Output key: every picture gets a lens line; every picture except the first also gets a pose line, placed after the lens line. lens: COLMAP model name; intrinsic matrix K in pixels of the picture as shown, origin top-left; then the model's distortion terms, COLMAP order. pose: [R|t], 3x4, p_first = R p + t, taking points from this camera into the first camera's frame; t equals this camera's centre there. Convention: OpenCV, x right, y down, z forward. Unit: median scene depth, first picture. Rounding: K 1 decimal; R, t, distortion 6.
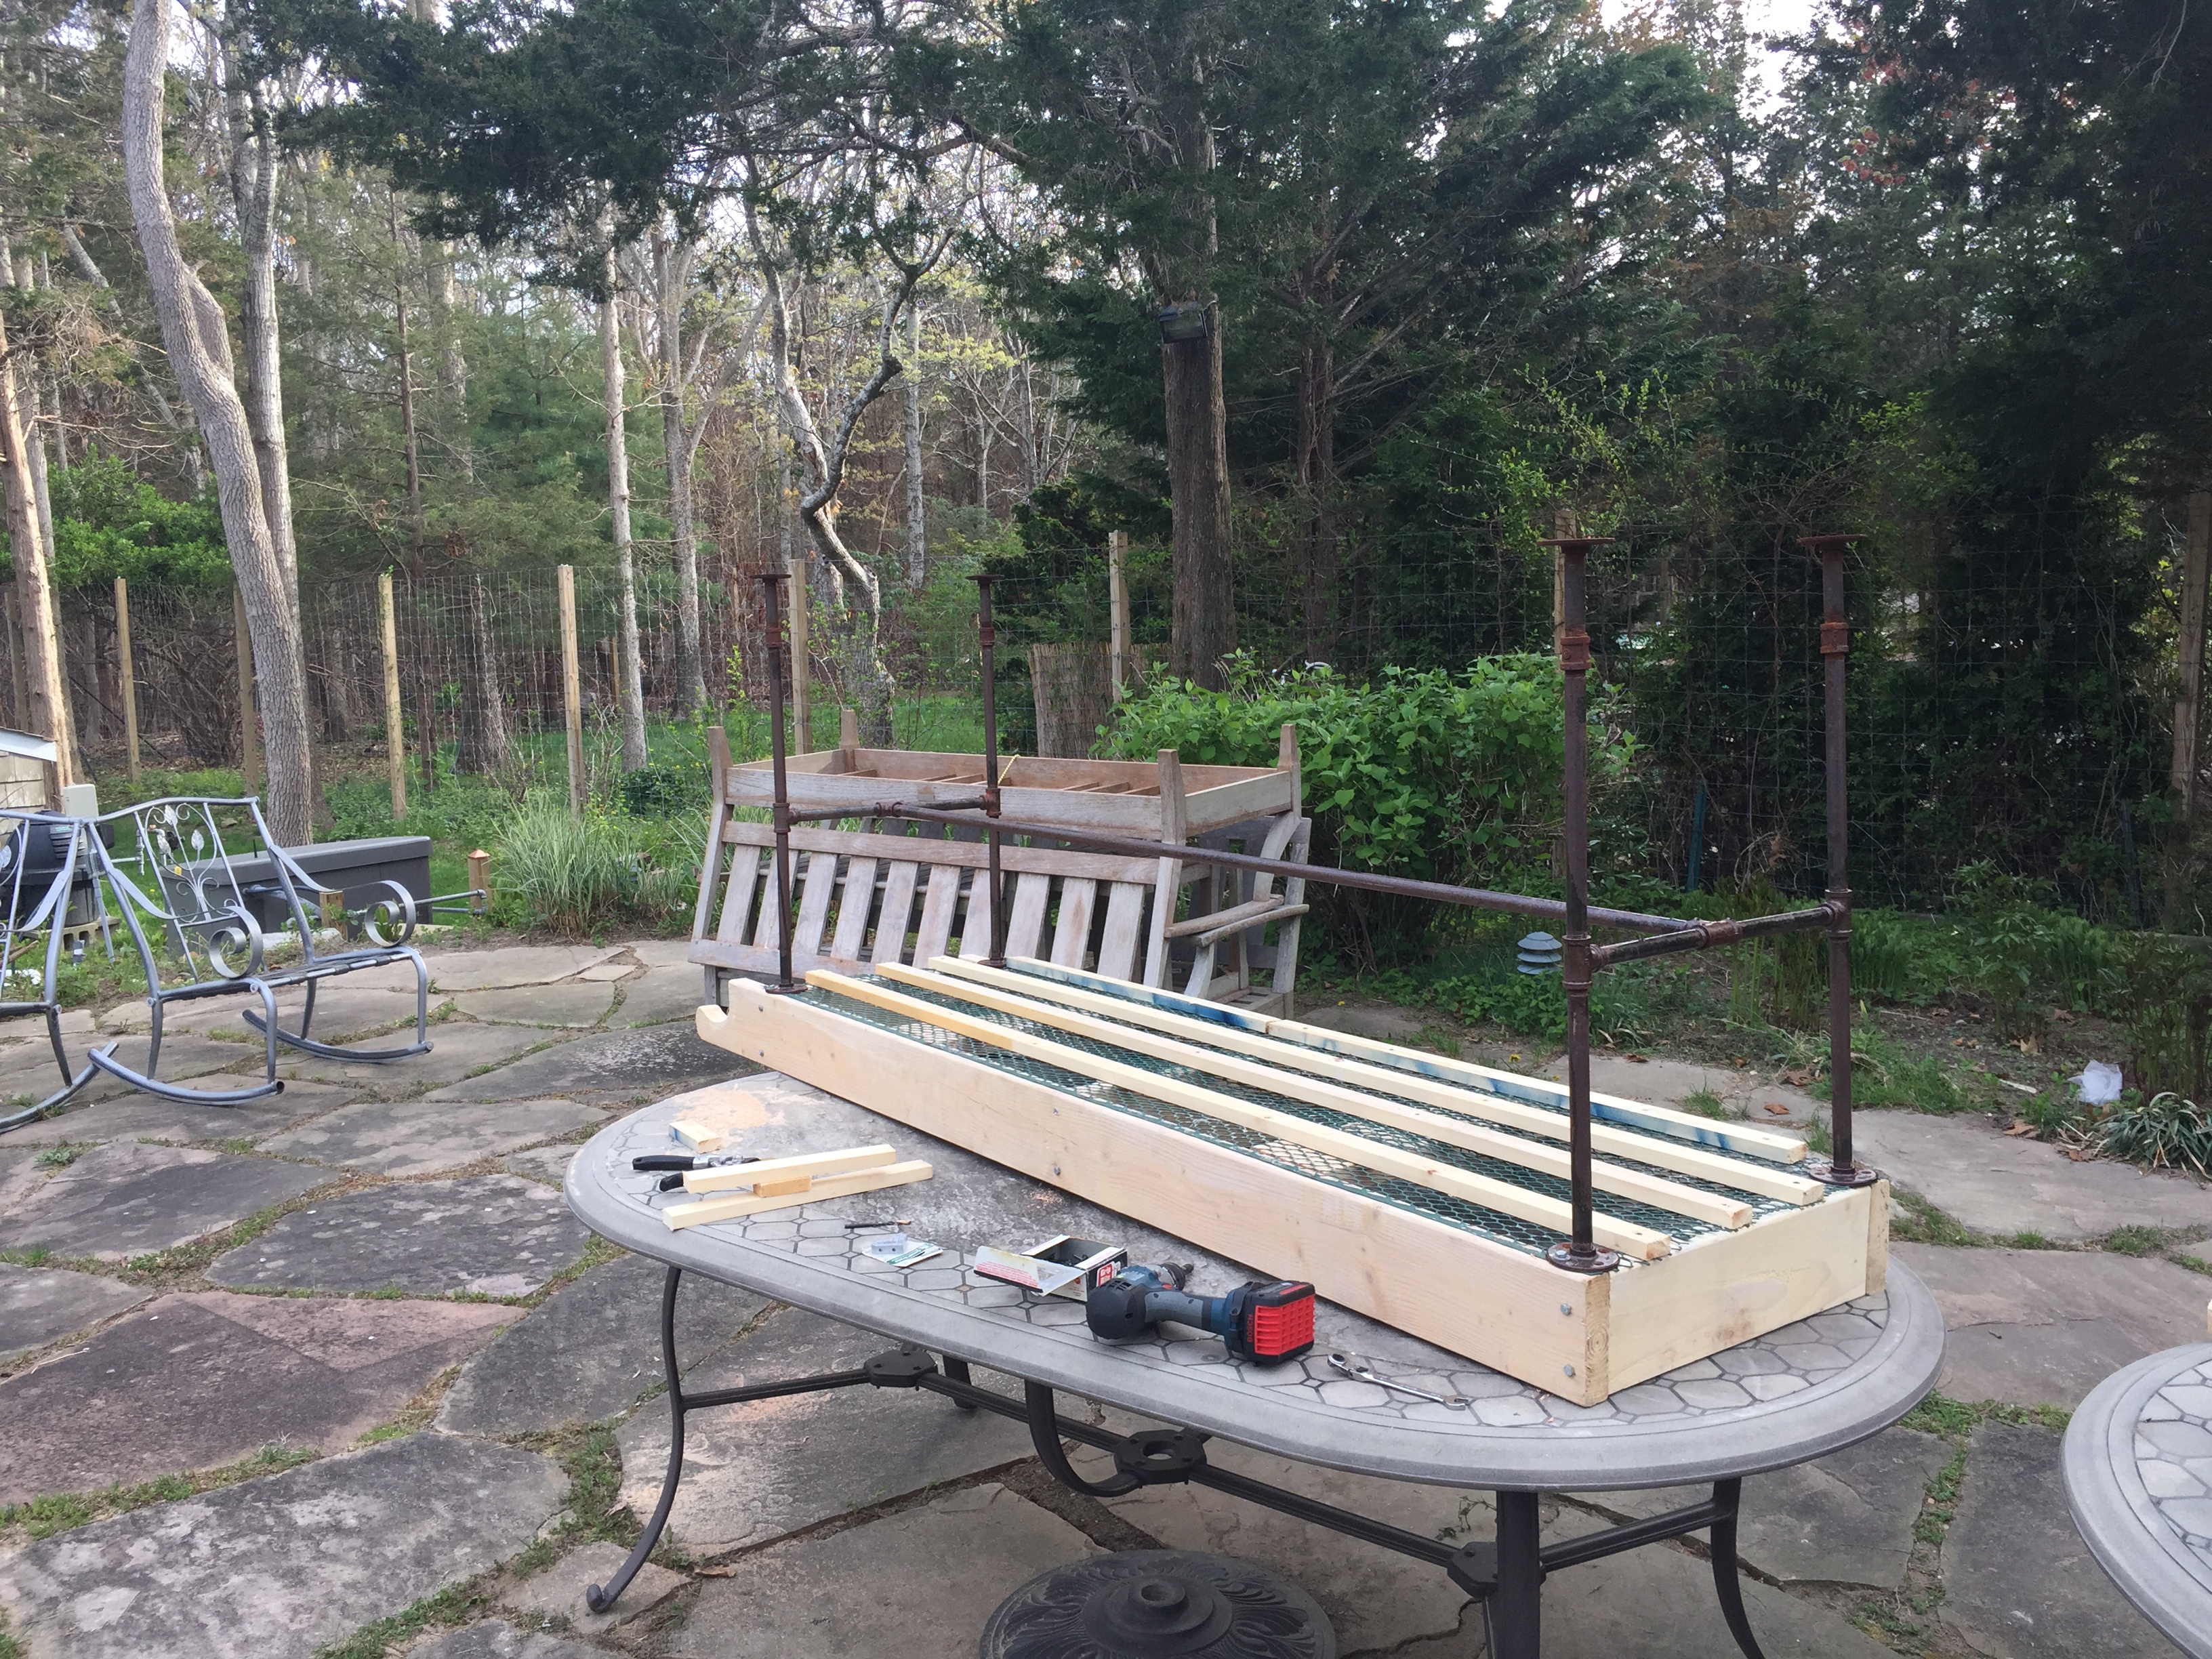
lens RADIAL K [[1898.6, 0, 1100.1], [0, 1898.6, 836.5], [0, 0, 1]] dist [0.075162, -0.102442]
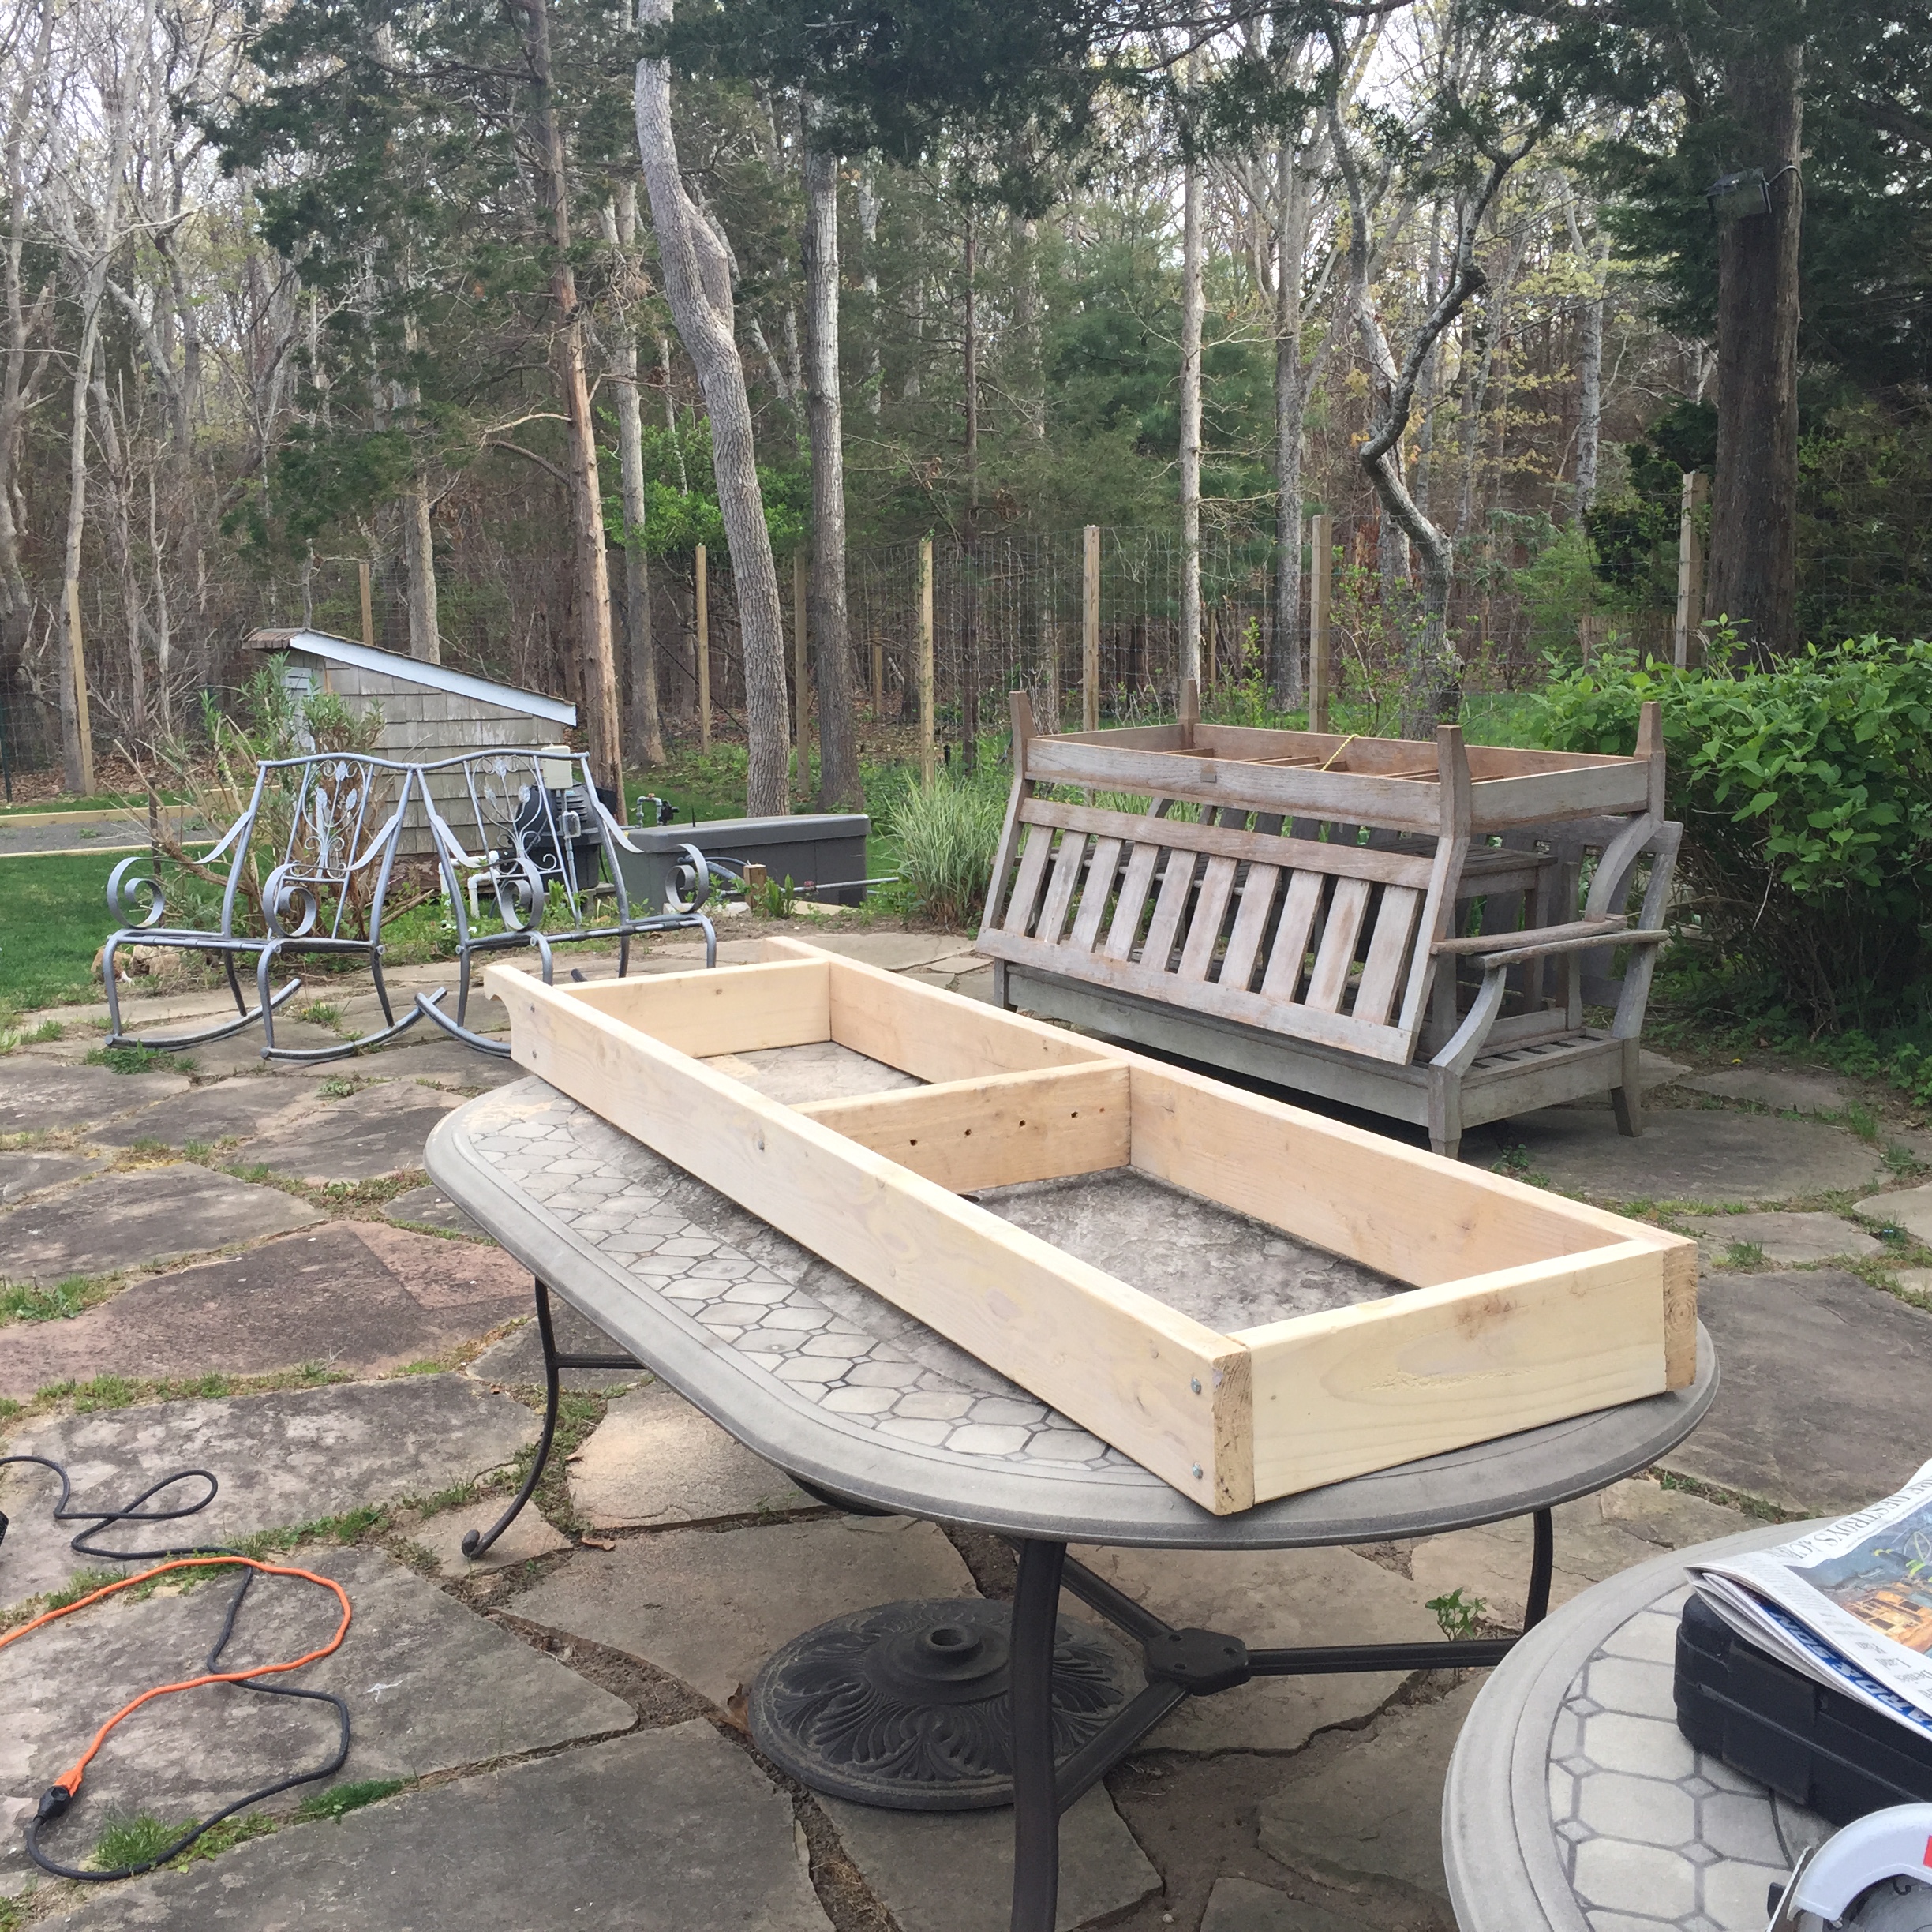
lens RADIAL K [[2201.1, 0, 977.9], [0, 2201.1, 985.3], [0, 0, 1]] dist [0.060544, 0.000000]
pose [[0.924434, 0.075424, -0.373809, 0.192663], [-0.053077, 0.996152, 0.069736, 0.009150], [0.377631, -0.044626, 0.924880, 0.030553]]
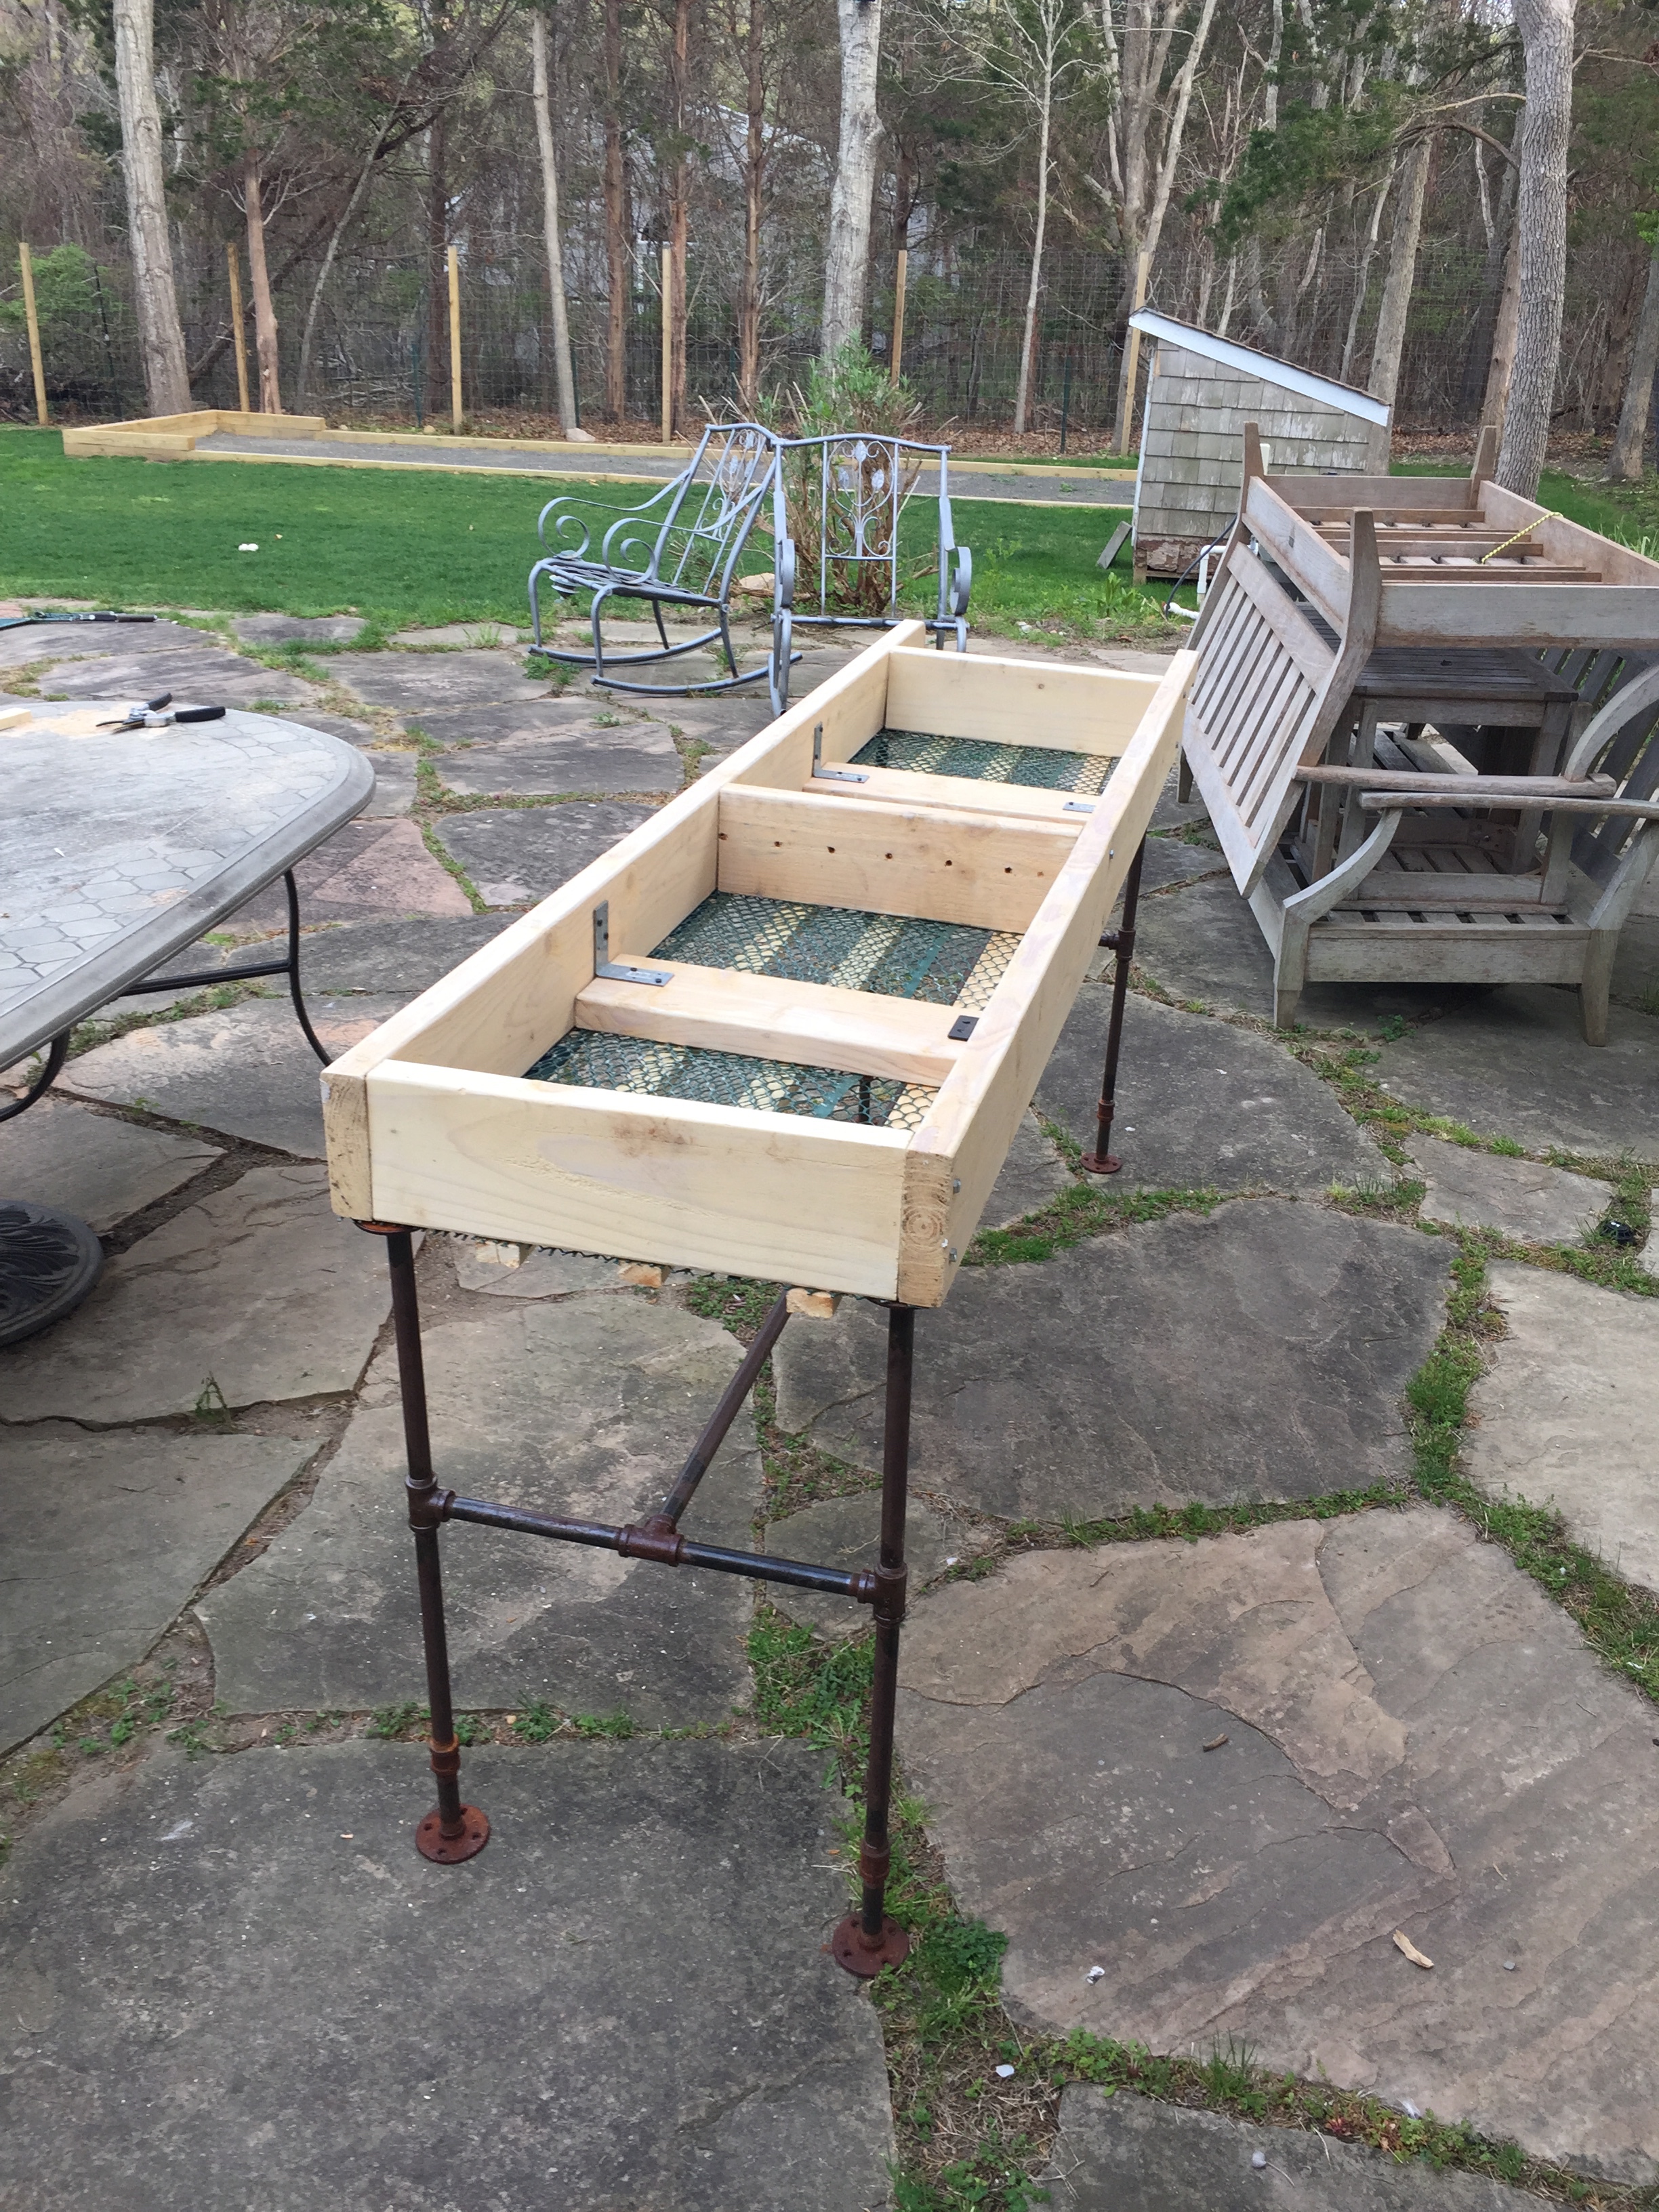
lens RADIAL K [[1898.6, 0, 820.3], [0, 1898.6, 1119.1], [0, 0, 1]] dist [0.075162, -0.102442]
pose [[0.507623, 0.393870, -0.766280, 0.503317], [-0.158742, 0.916920, 0.366140, -0.060015], [0.846829, -0.064220, 0.527974, 0.409385]]
